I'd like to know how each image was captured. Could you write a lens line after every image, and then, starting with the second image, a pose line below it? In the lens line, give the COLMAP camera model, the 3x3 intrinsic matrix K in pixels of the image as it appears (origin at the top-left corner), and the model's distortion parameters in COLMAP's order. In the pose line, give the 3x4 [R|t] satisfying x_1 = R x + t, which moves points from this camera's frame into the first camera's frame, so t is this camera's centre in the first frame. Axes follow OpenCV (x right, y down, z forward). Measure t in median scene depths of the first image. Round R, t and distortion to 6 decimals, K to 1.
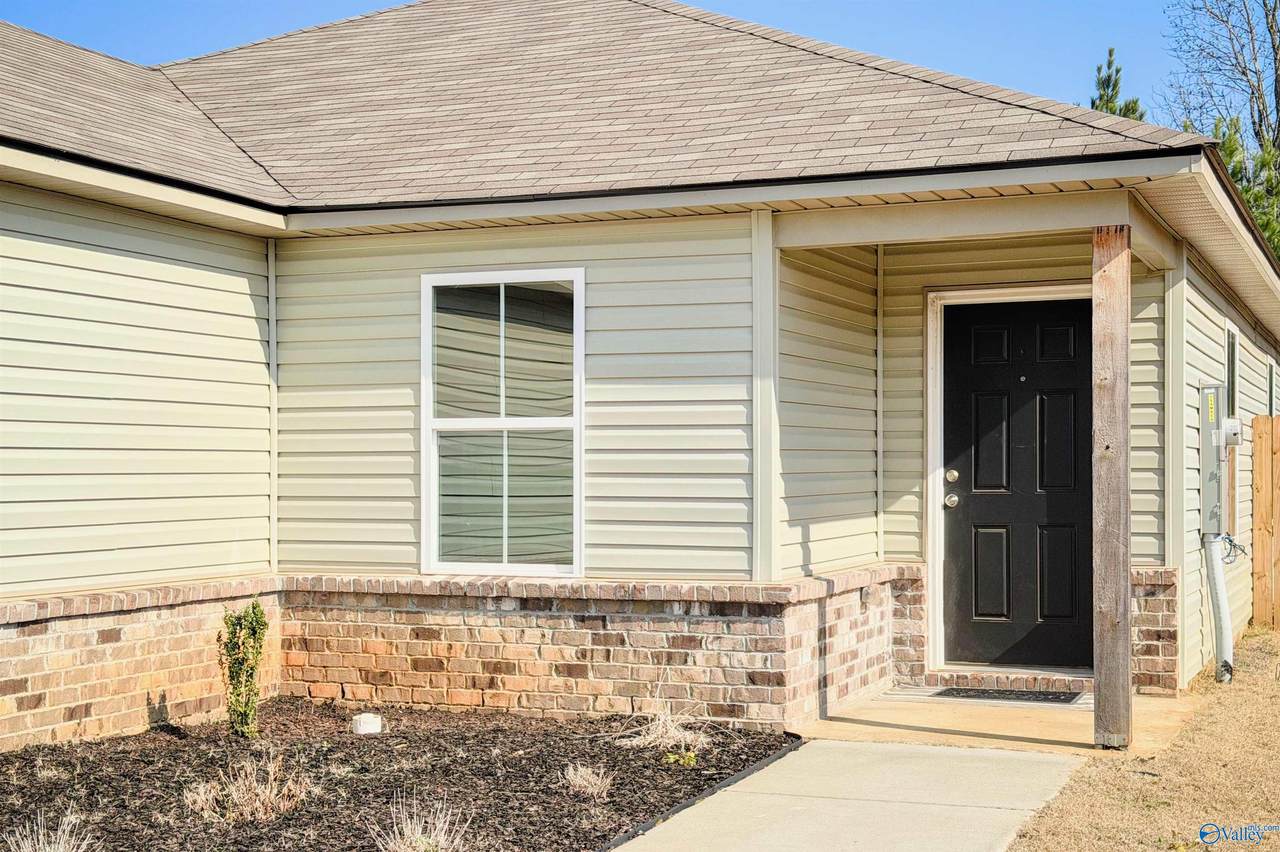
lens RADIAL K [[1735.8, 0, 640.0], [0, 1735.8, 426.0], [0, 0, 1]] dist [0.076636, 0.070570]
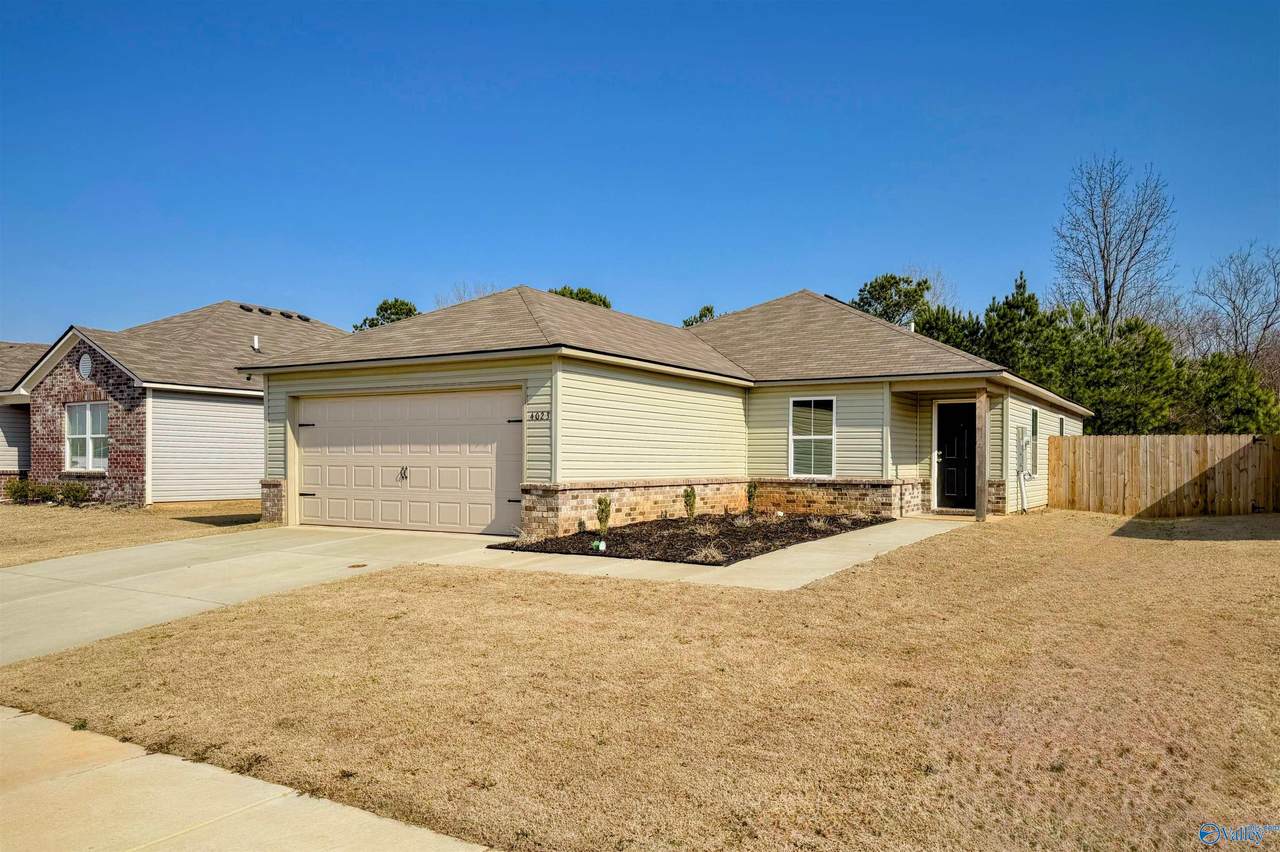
lens RADIAL K [[767.7, 0, 635.7], [0, 767.7, 446.4], [0, 0, 1]] dist [-0.000022, -0.001244]
pose [[0.977701, 0.006786, -0.209892, -0.104320], [-0.004185, 0.999909, 0.012834, -0.001550], [0.209960, -0.011670, 0.977640, -0.707215]]
